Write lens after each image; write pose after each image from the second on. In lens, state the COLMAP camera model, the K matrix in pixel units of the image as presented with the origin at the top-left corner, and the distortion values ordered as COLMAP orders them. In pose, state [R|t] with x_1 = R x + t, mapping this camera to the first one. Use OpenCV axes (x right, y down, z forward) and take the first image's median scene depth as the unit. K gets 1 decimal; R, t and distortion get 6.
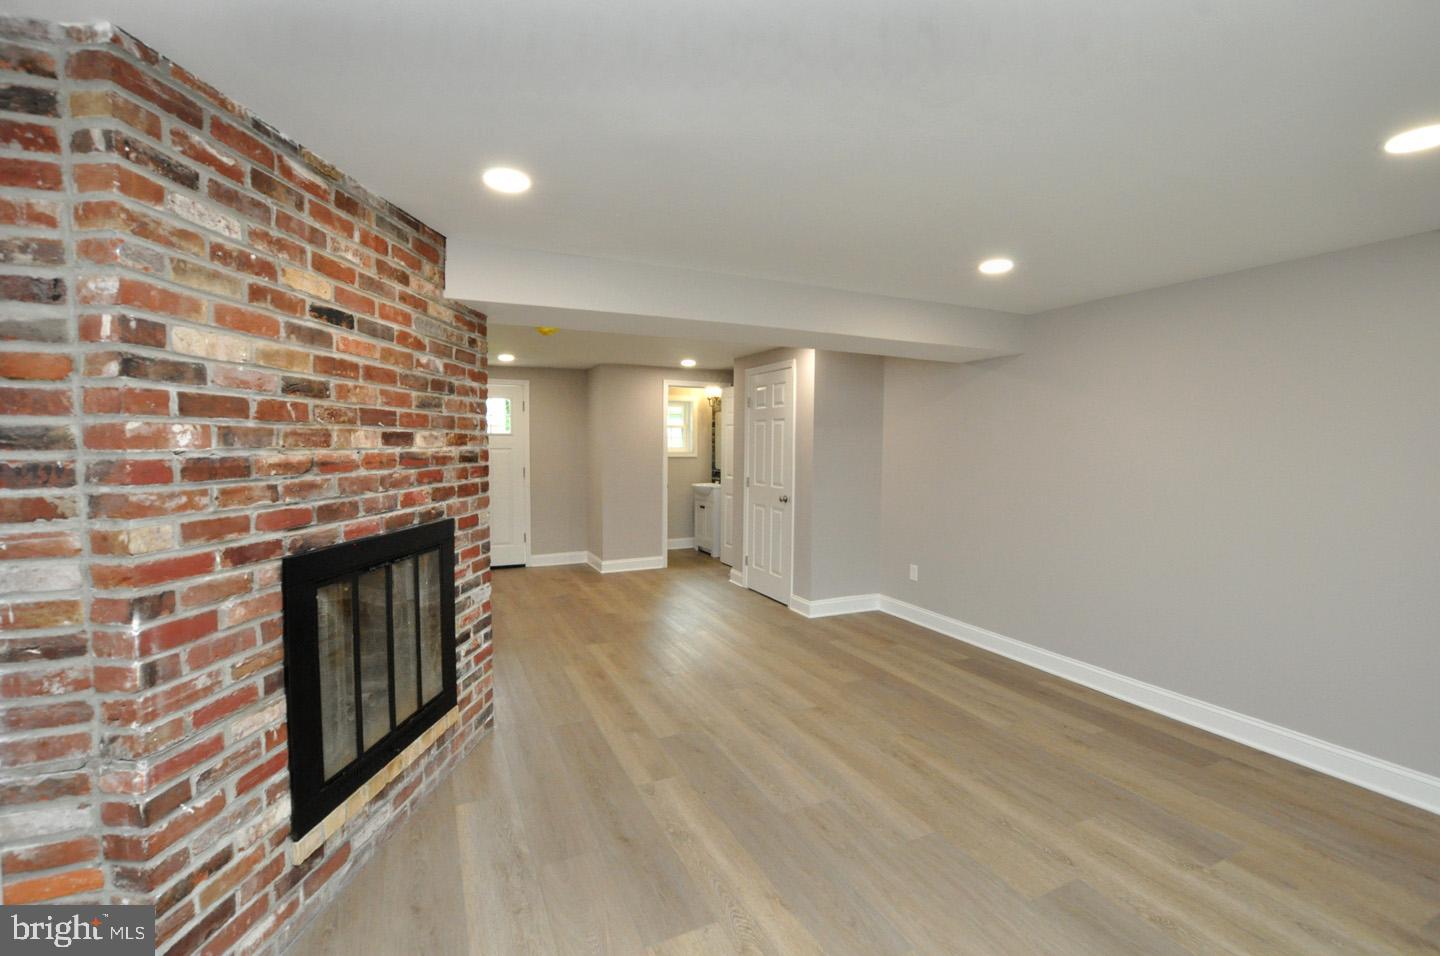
lens RADIAL K [[632.3, 0, 722.7], [0, 632.3, 478.4], [0, 0, 1]] dist [-0.036605, 0.005532]
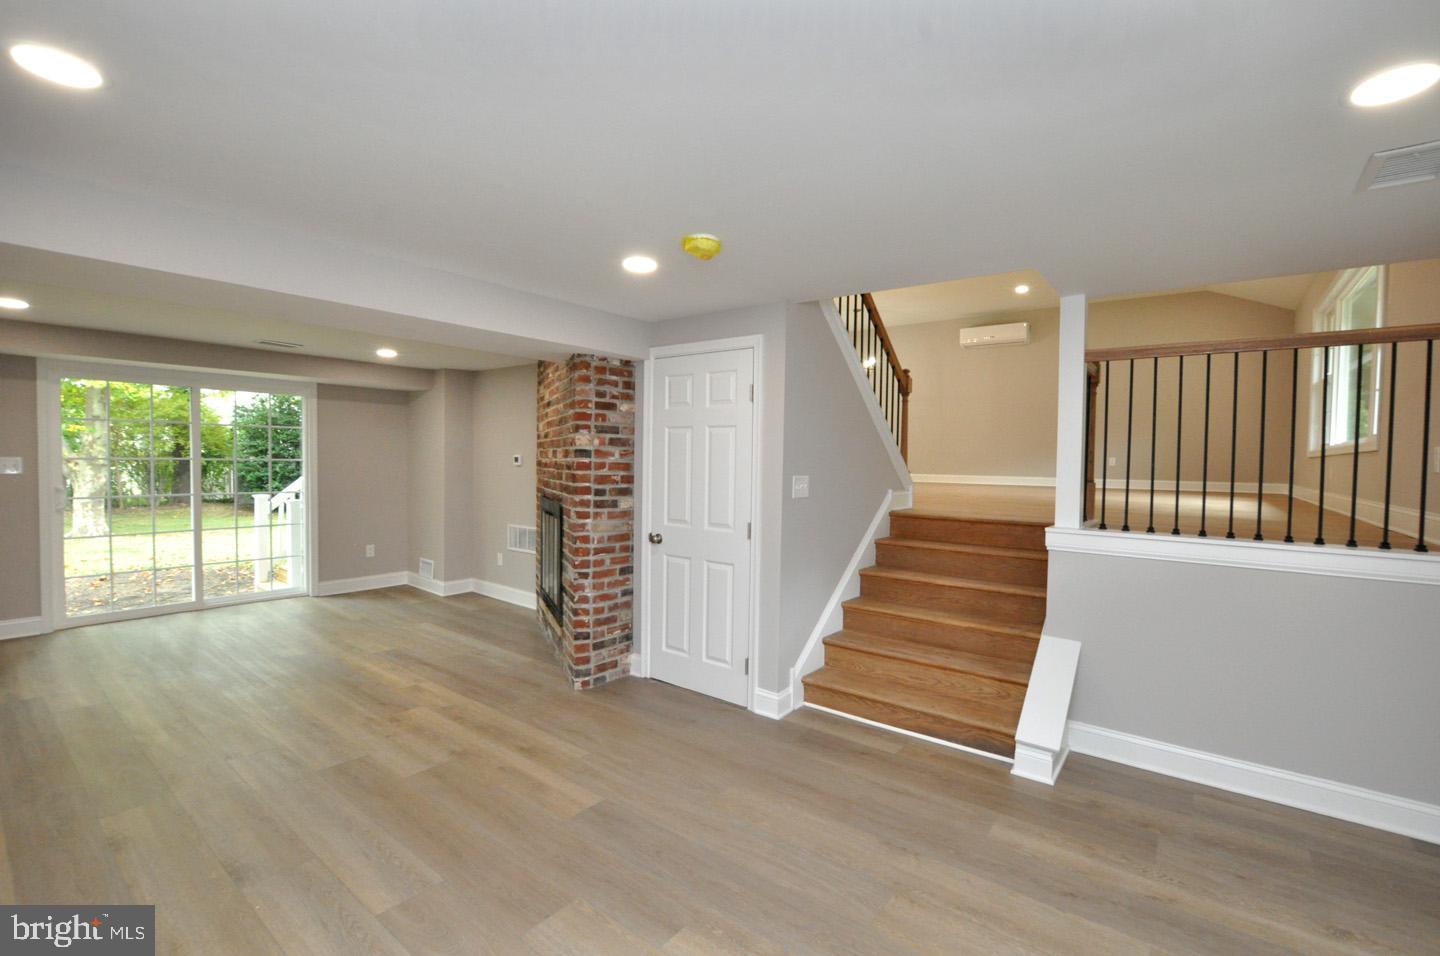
lens RADIAL K [[632.3, 0, 722.7], [0, 632.3, 478.4], [0, 0, 1]] dist [-0.036605, 0.005532]
pose [[-0.891184, -0.006918, -0.453589, -0.119996], [-0.046366, 0.996036, 0.075906, -0.199459], [0.451266, 0.088677, -0.887973, 3.738100]]
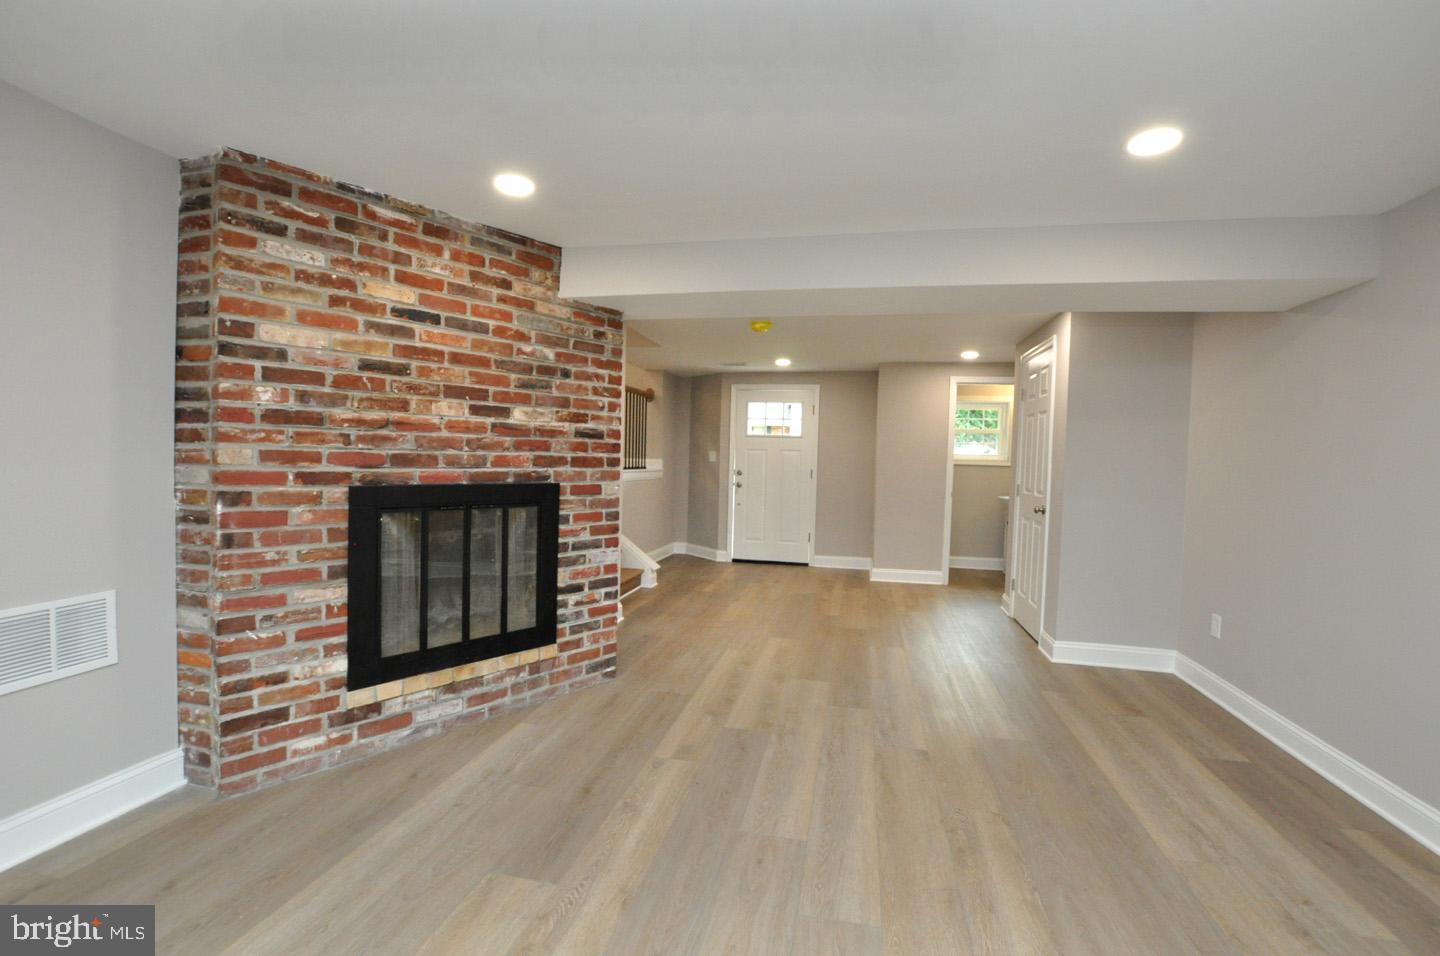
lens RADIAL K [[632.3, 0, 722.7], [0, 632.3, 478.4], [0, 0, 1]] dist [-0.036605, 0.005532]
pose [[0.792319, 0.035737, -0.609060, 0.782330], [-0.055644, 0.998355, -0.013809, 0.078709], [0.607565, 0.044831, 0.793004, 0.362592]]
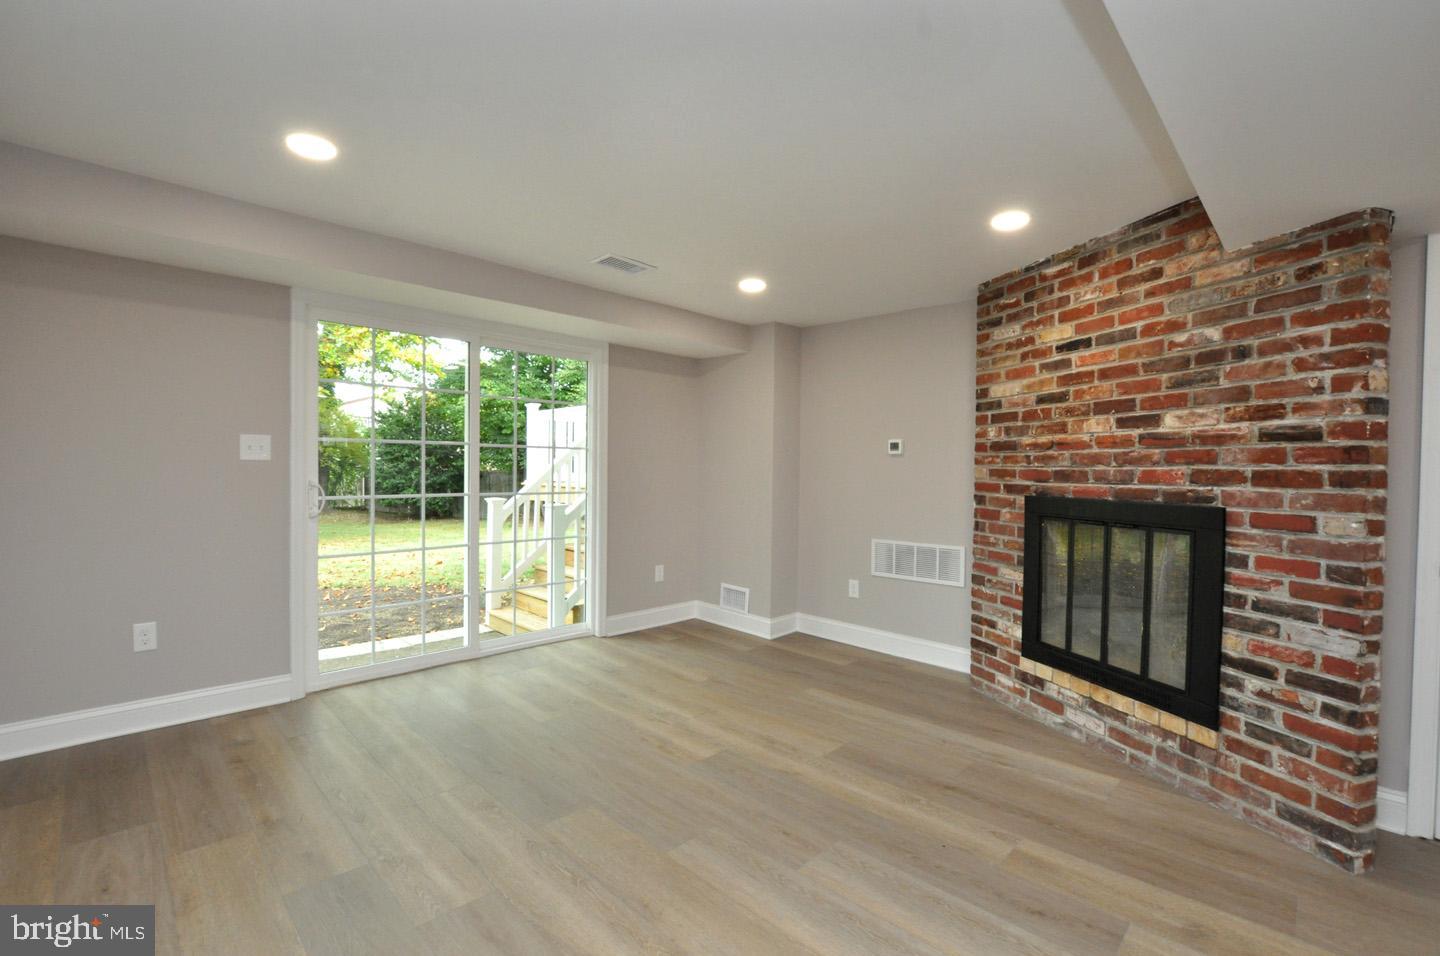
lens RADIAL K [[632.3, 0, 722.7], [0, 632.3, 478.4], [0, 0, 1]] dist [-0.036605, 0.005532]
pose [[-0.938070, -0.013234, -0.346193, 0.722819], [-0.037866, 0.997200, 0.064485, -0.006444], [0.344370, 0.073601, -0.935945, 2.263158]]
